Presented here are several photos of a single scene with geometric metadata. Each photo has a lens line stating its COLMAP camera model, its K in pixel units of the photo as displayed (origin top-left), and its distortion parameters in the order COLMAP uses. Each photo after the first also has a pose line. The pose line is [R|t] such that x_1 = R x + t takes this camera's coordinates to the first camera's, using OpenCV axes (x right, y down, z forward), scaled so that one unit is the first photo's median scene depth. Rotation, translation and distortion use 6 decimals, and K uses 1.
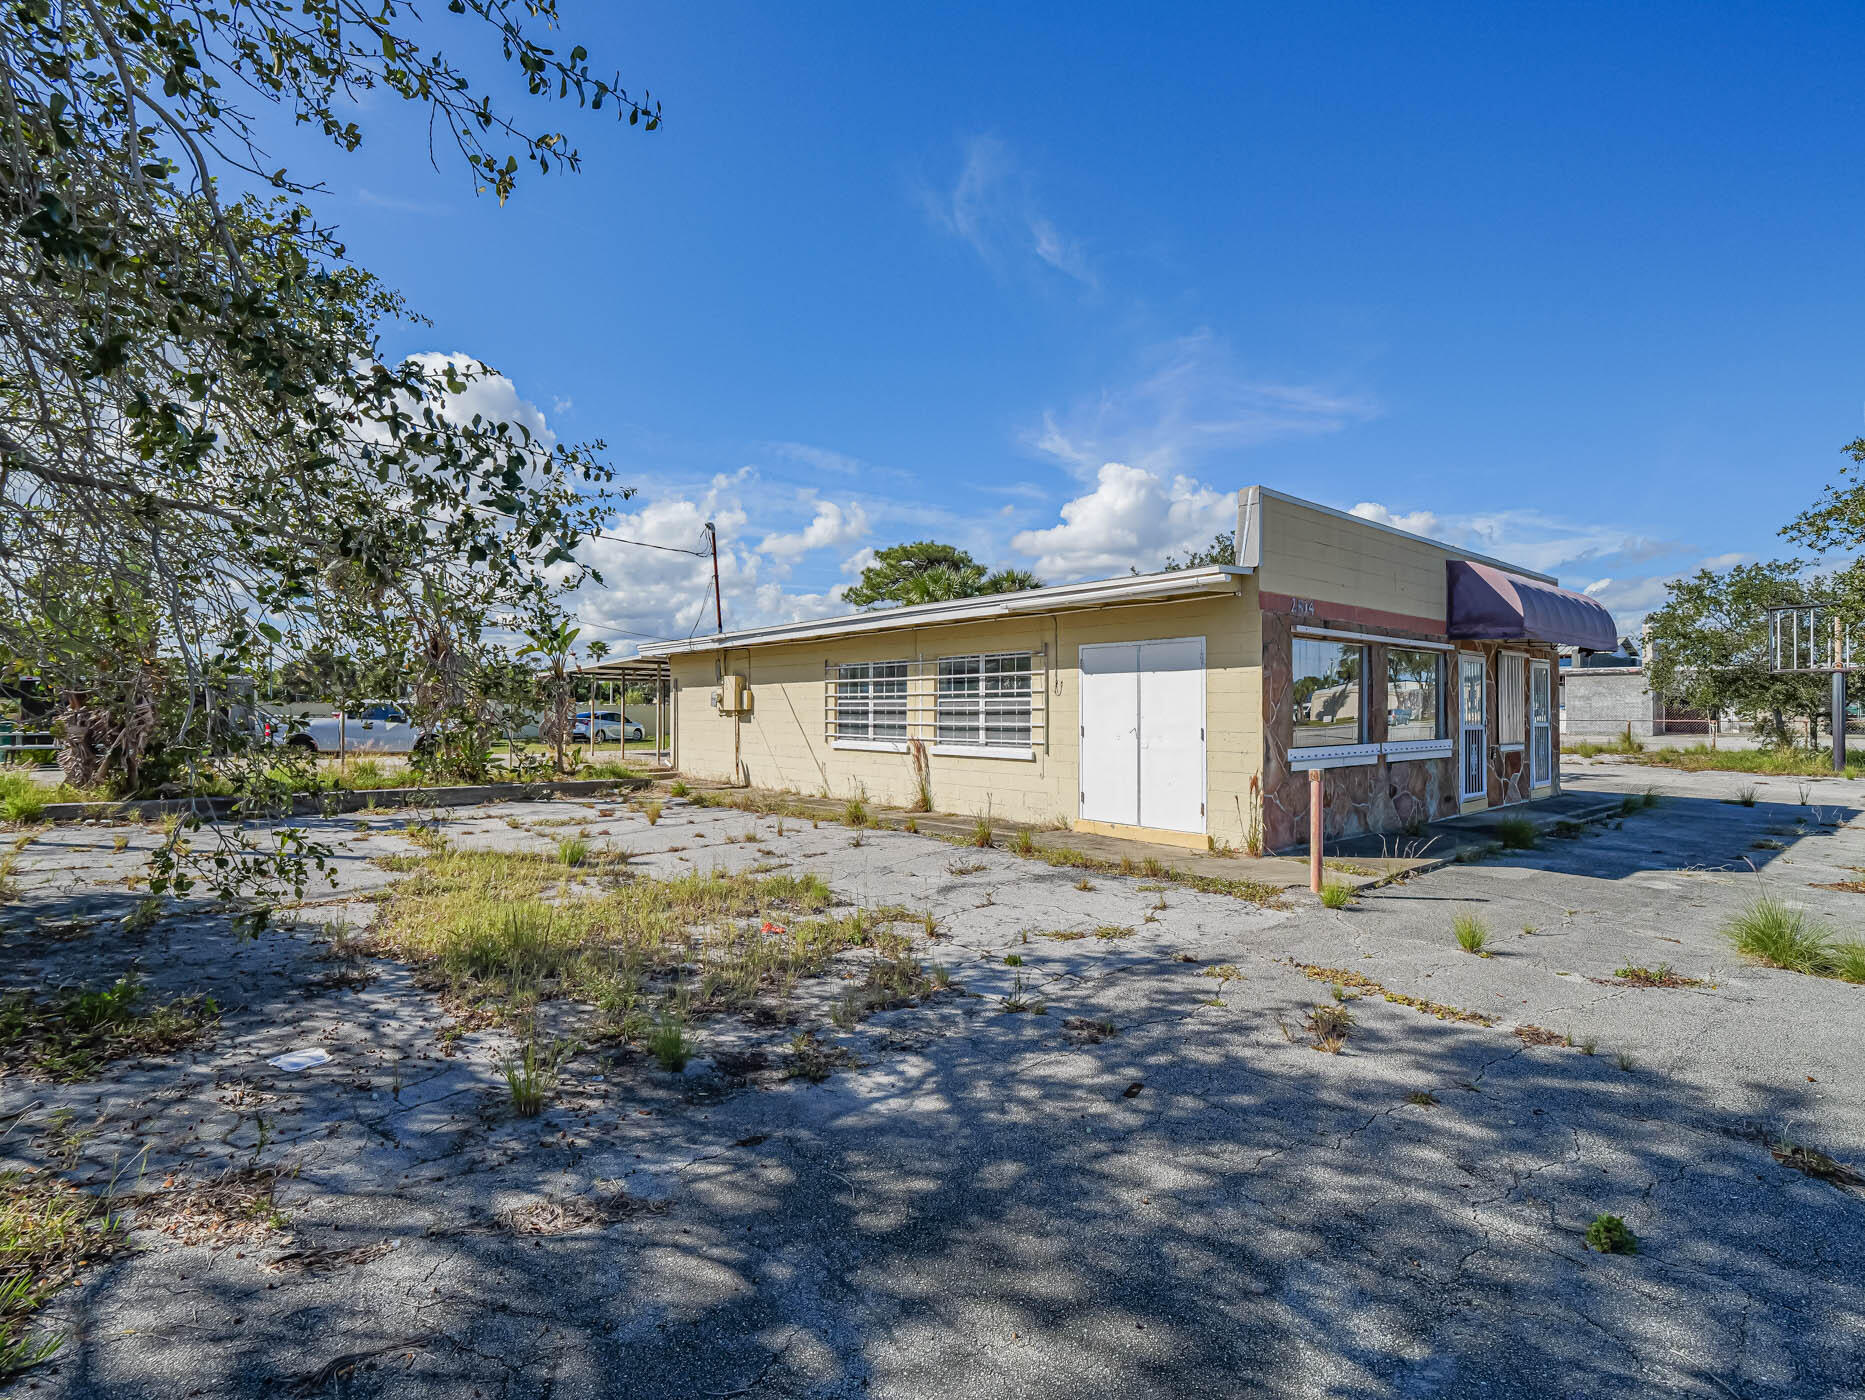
lens RADIAL K [[882.8, 0, 932.5], [0, 882.8, 700.0], [0, 0, 1]] dist [-0.026985, -0.000156]
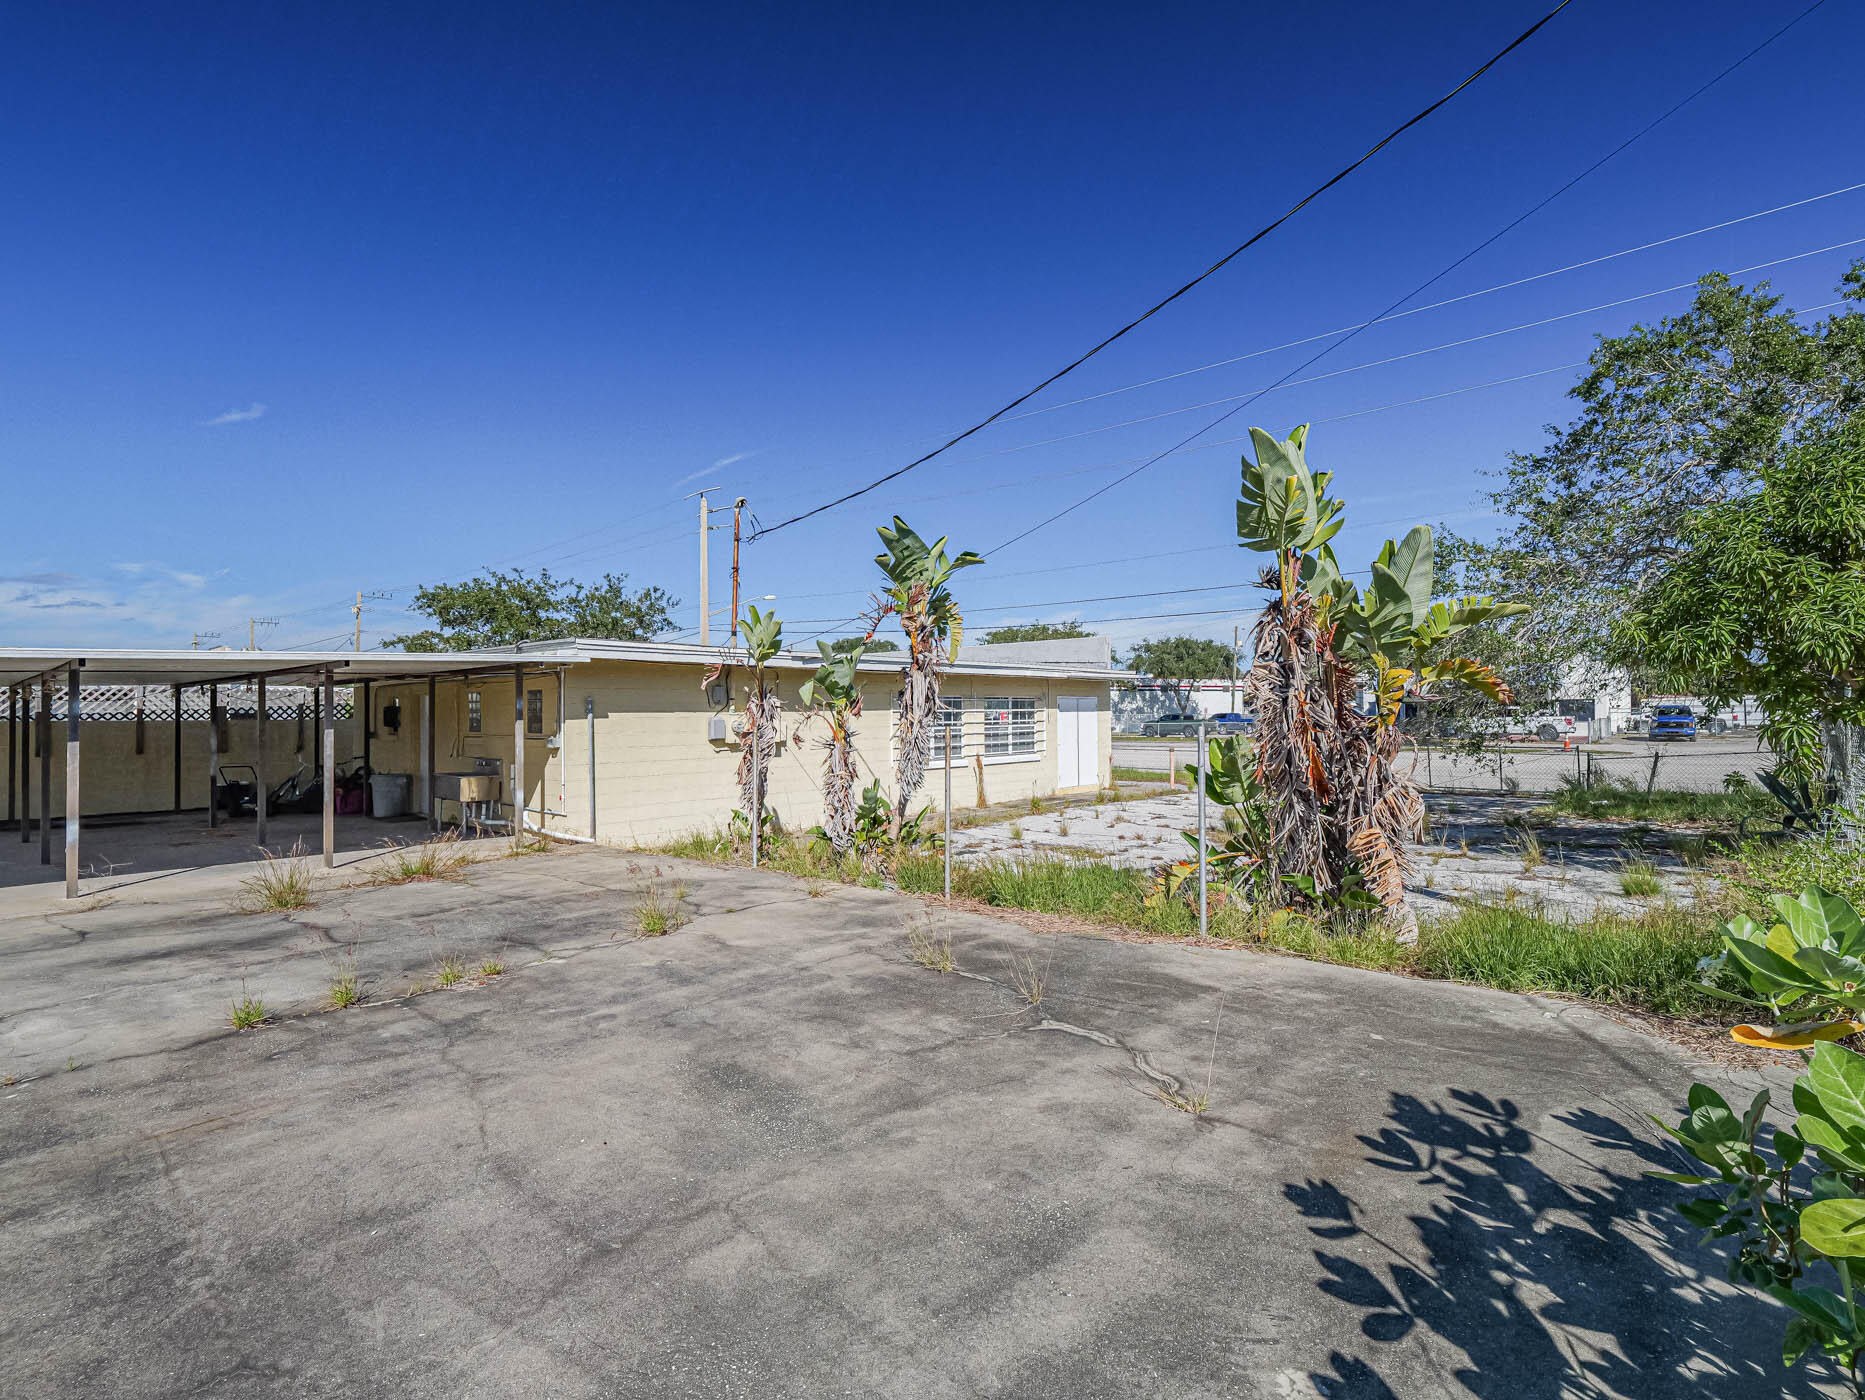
lens RADIAL K [[885.3, 0, 928.2], [0, 885.3, 688.9], [0, 0, 1]] dist [-0.022067, -0.000583]
pose [[-0.099676, 0.059037, 0.993267, -2.173029], [0.027361, 0.998023, -0.056574, 0.027466], [-0.994644, 0.021538, -0.101094, 1.886387]]
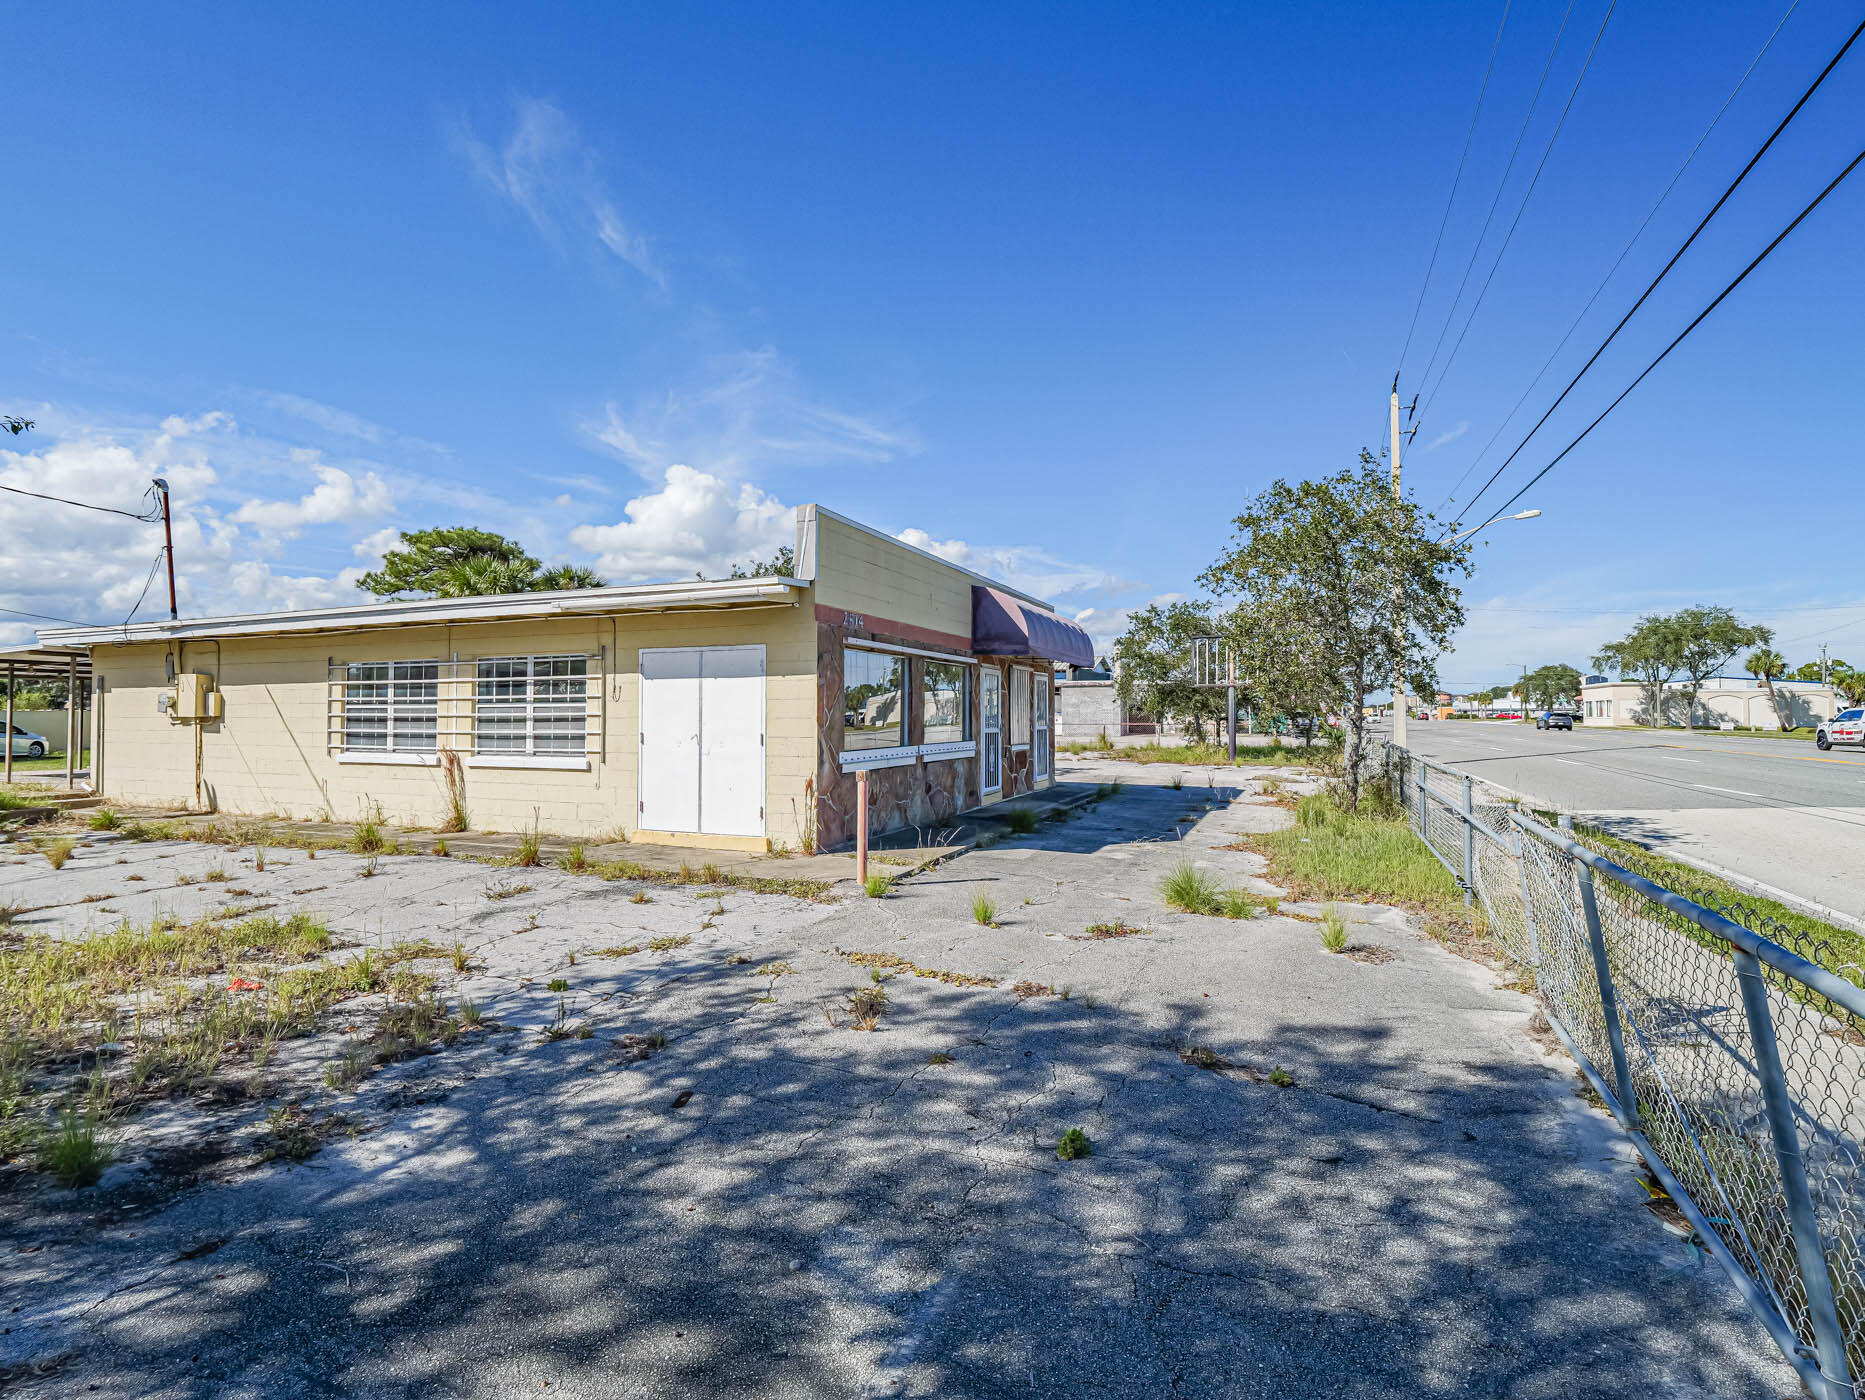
lens RADIAL K [[885.3, 0, 928.2], [0, 885.3, 688.9], [0, 0, 1]] dist [-0.022067, -0.000583]
pose [[0.888340, 0.011880, 0.459032, 0.004864], [-0.002991, 0.999794, -0.020087, -0.000236], [-0.459176, 0.016471, 0.888193, -0.007032]]
